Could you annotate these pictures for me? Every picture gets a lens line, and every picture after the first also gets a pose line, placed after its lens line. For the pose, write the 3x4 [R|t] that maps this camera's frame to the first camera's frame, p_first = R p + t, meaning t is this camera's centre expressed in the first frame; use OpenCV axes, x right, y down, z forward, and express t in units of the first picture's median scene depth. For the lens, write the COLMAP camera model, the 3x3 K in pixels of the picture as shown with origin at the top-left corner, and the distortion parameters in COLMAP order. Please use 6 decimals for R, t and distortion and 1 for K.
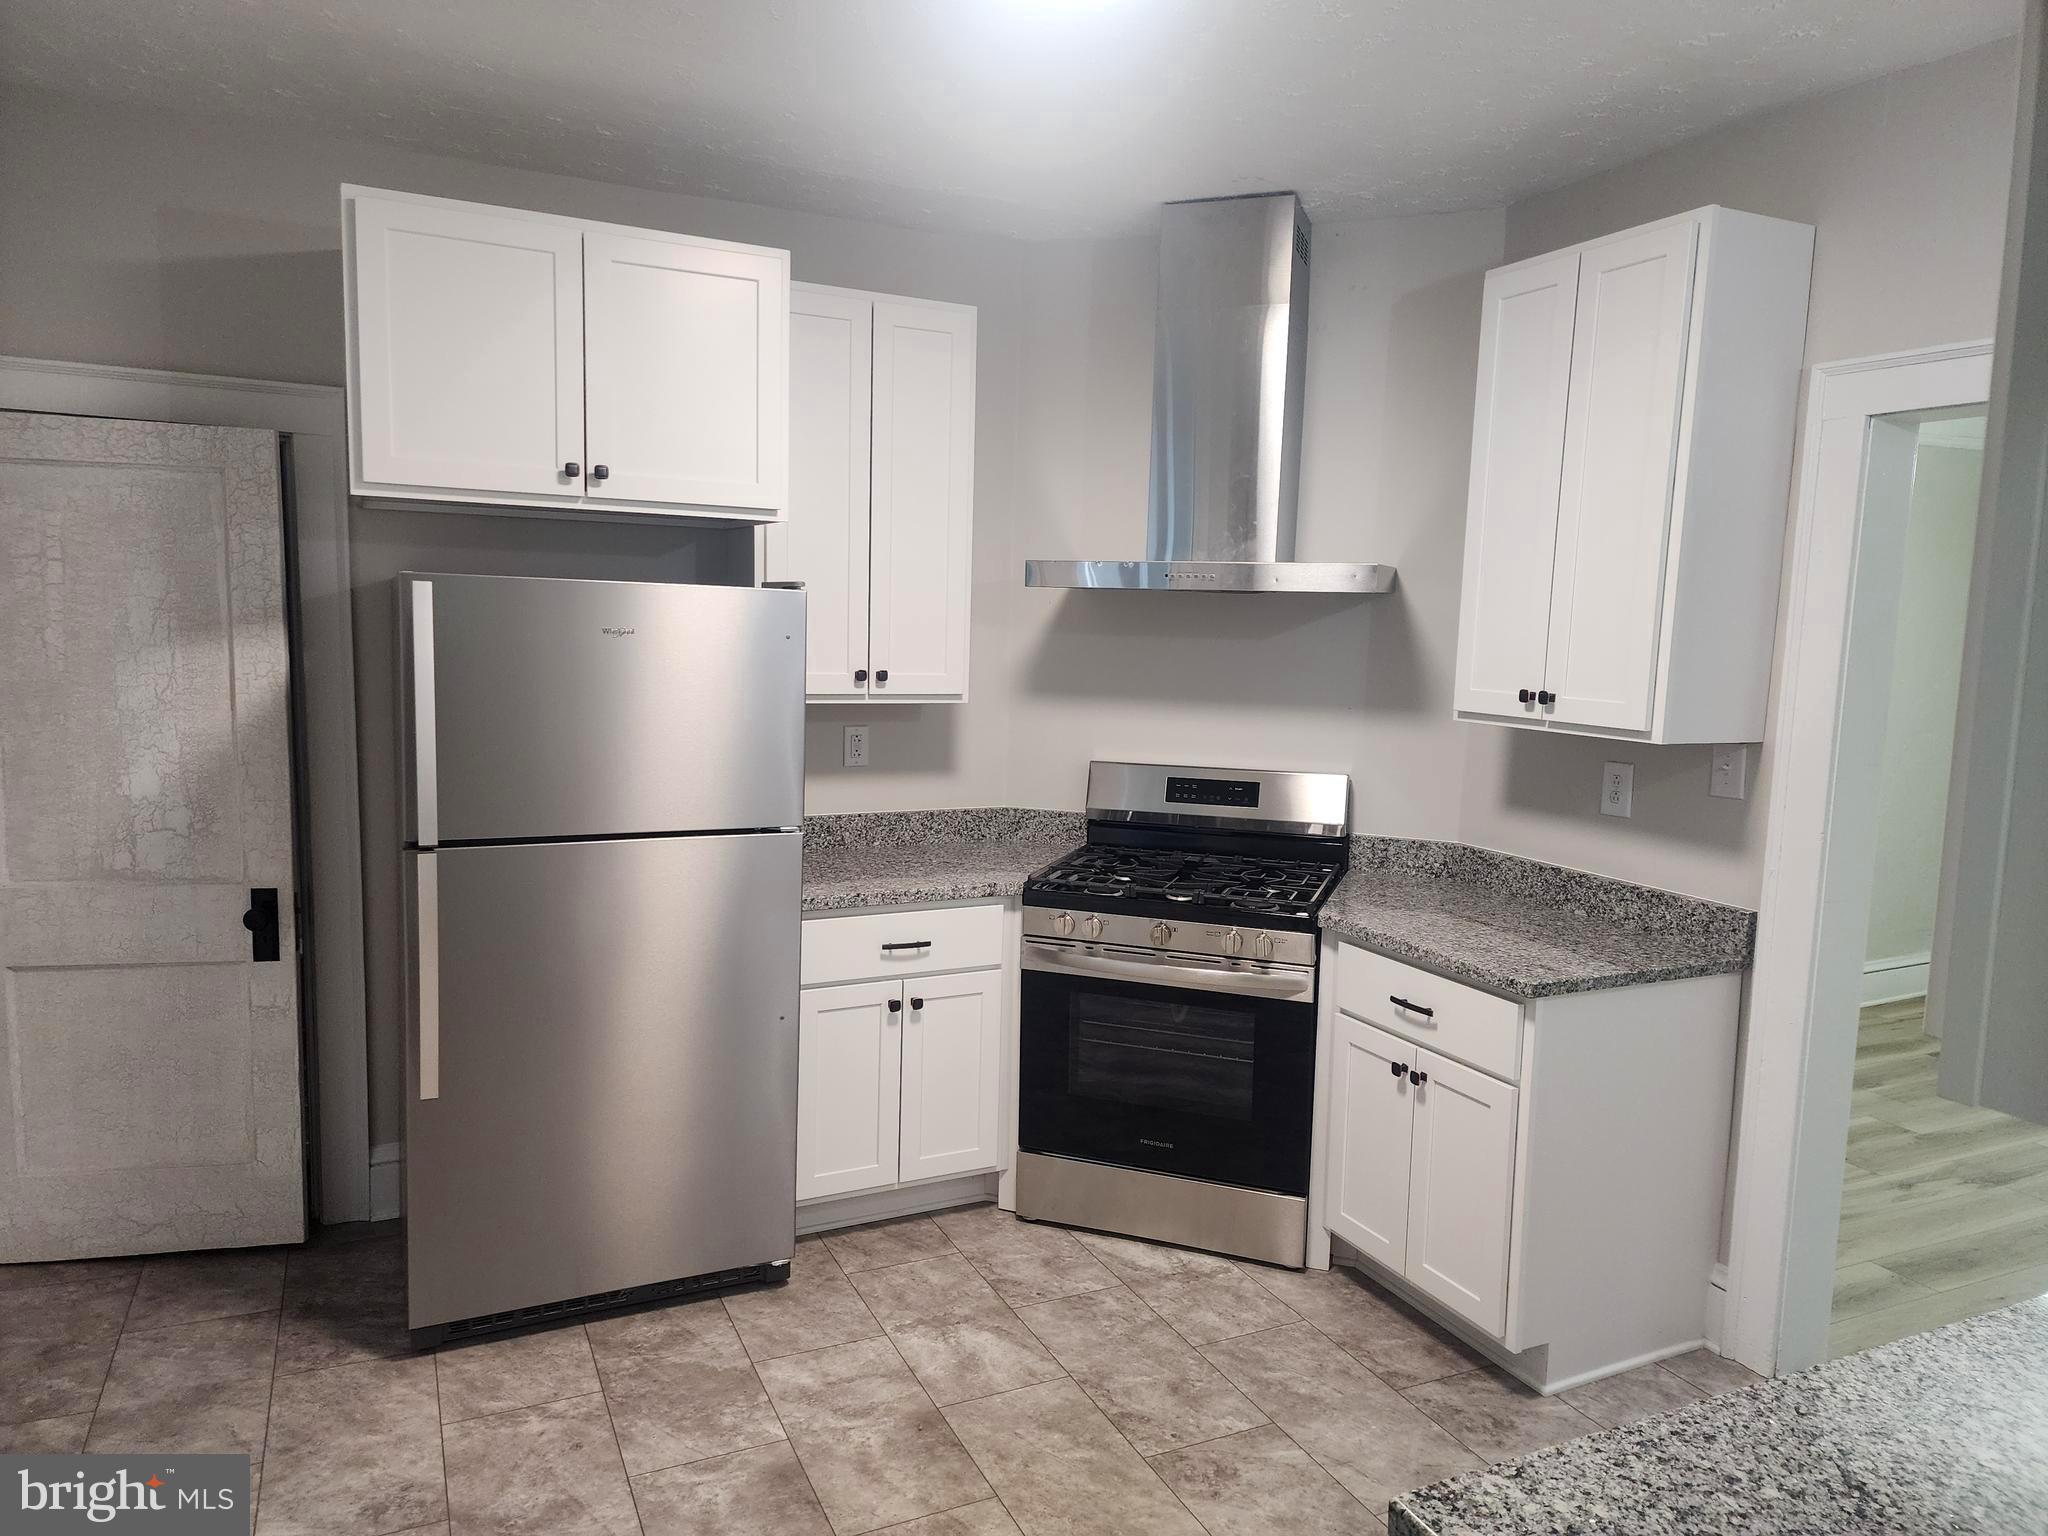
lens RADIAL K [[1359.7, 0, 1016.5], [0, 1359.7, 766.3], [0, 0, 1]] dist [0.084590, -0.075115]
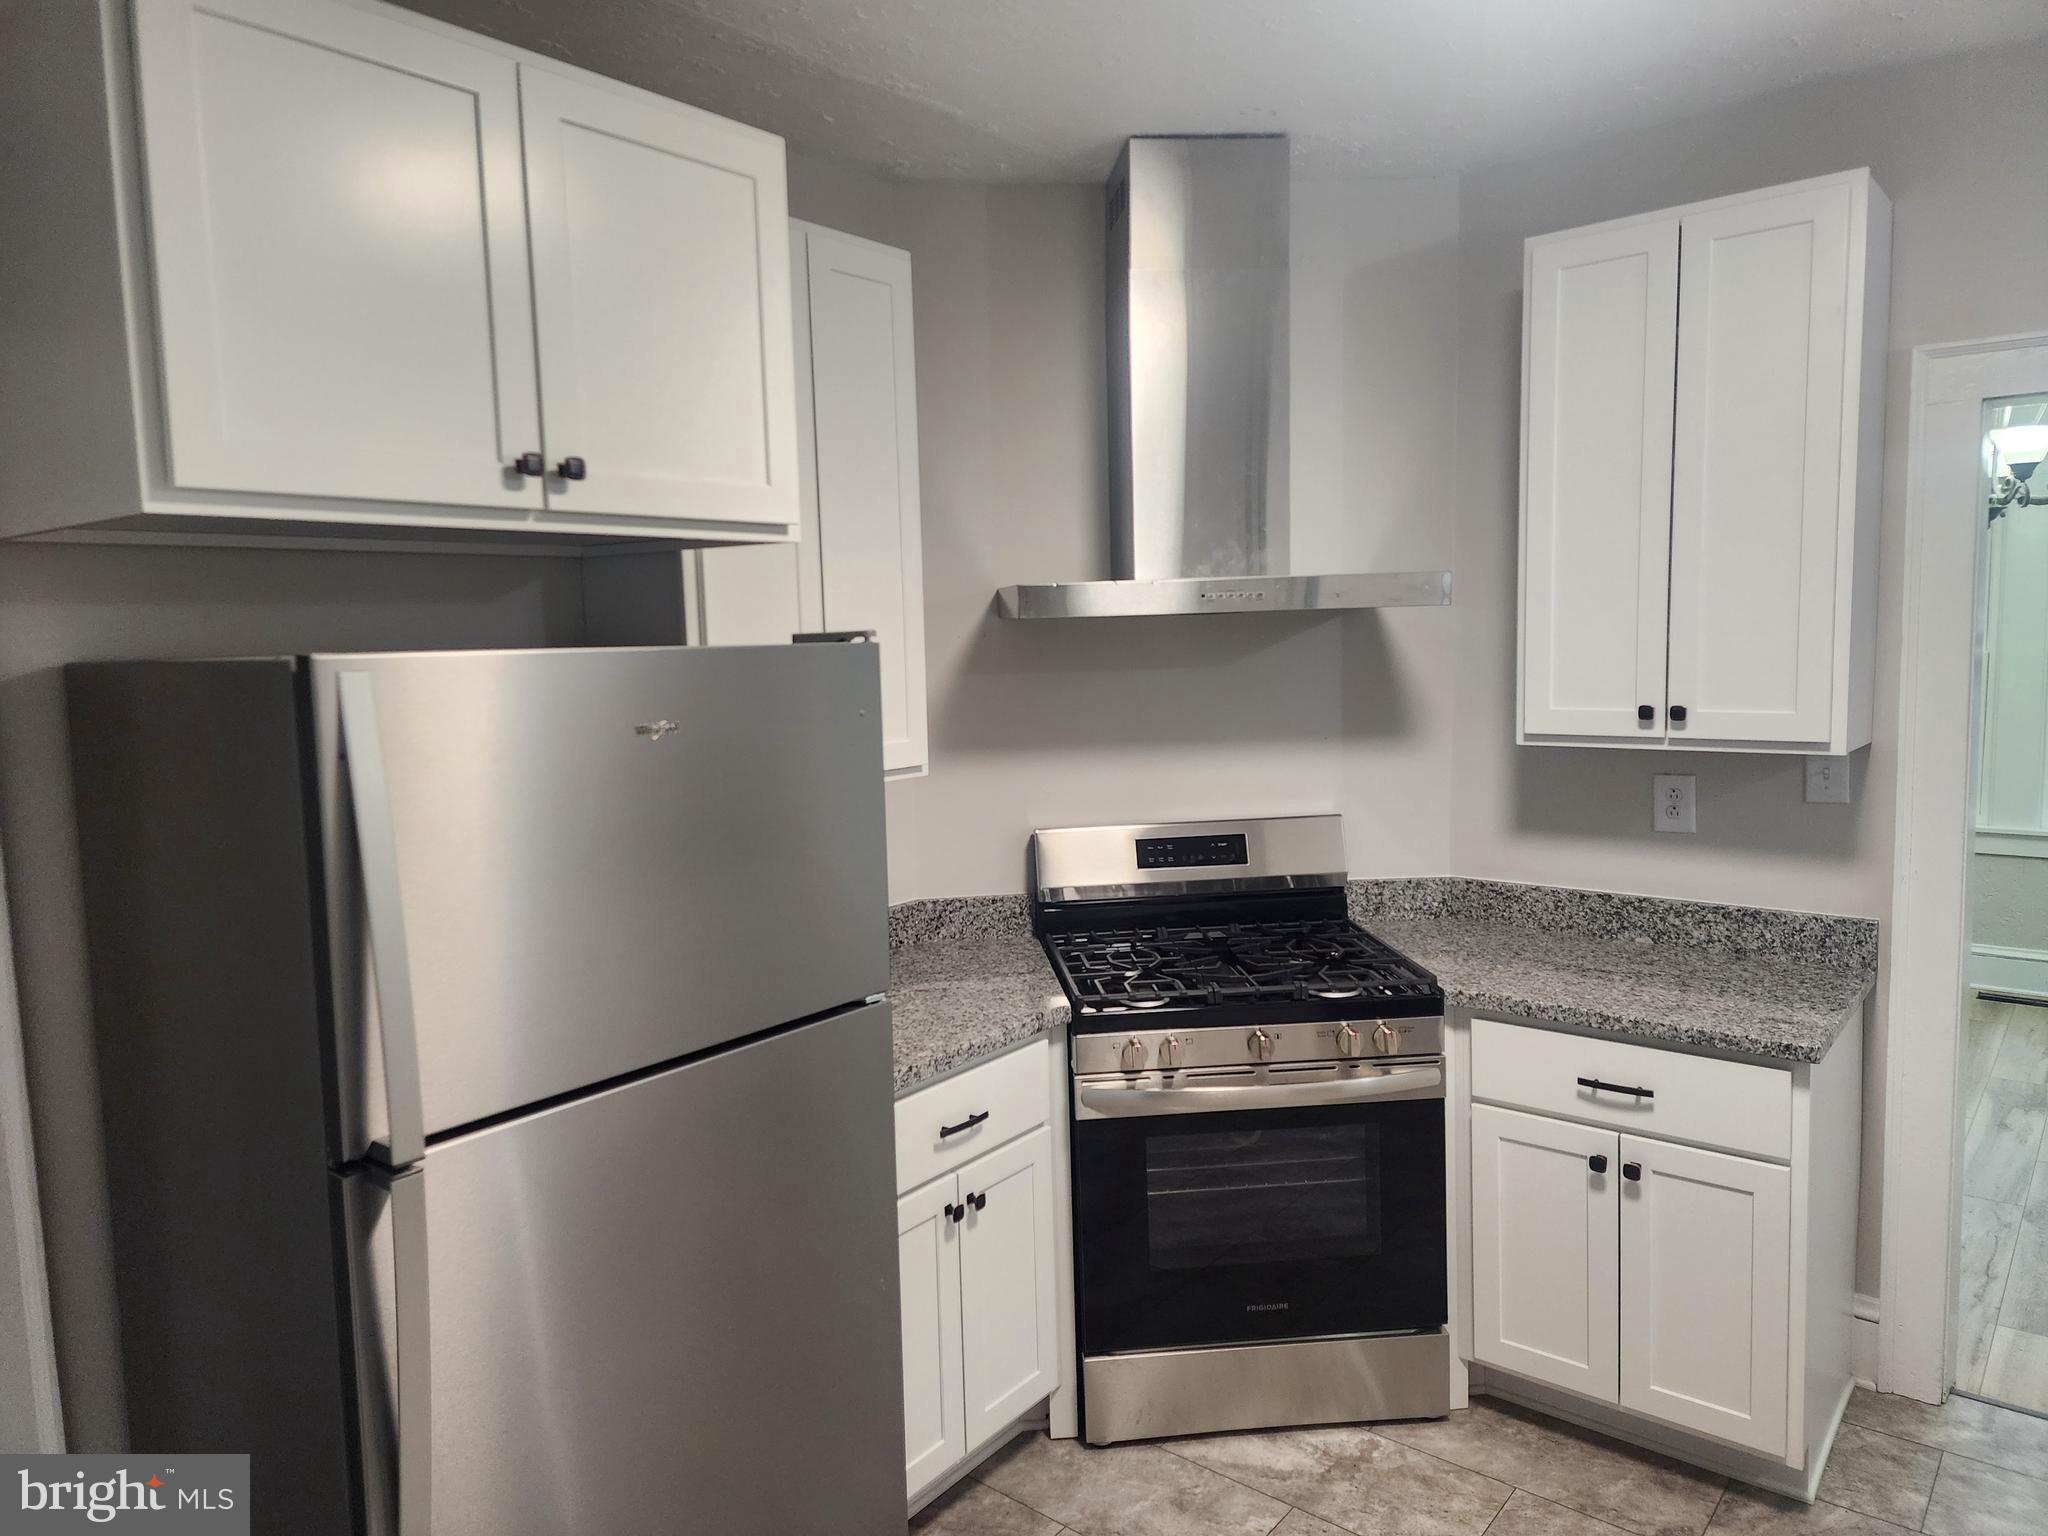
lens RADIAL K [[1359.7, 0, 1003.2], [0, 1359.7, 751.2], [0, 0, 1]] dist [0.084590, -0.075115]
pose [[0.905659, -0.091970, 0.413913, -0.356576], [0.100520, 0.994934, 0.001129, -0.064965], [-0.411920, 0.040584, 0.910316, 0.340132]]
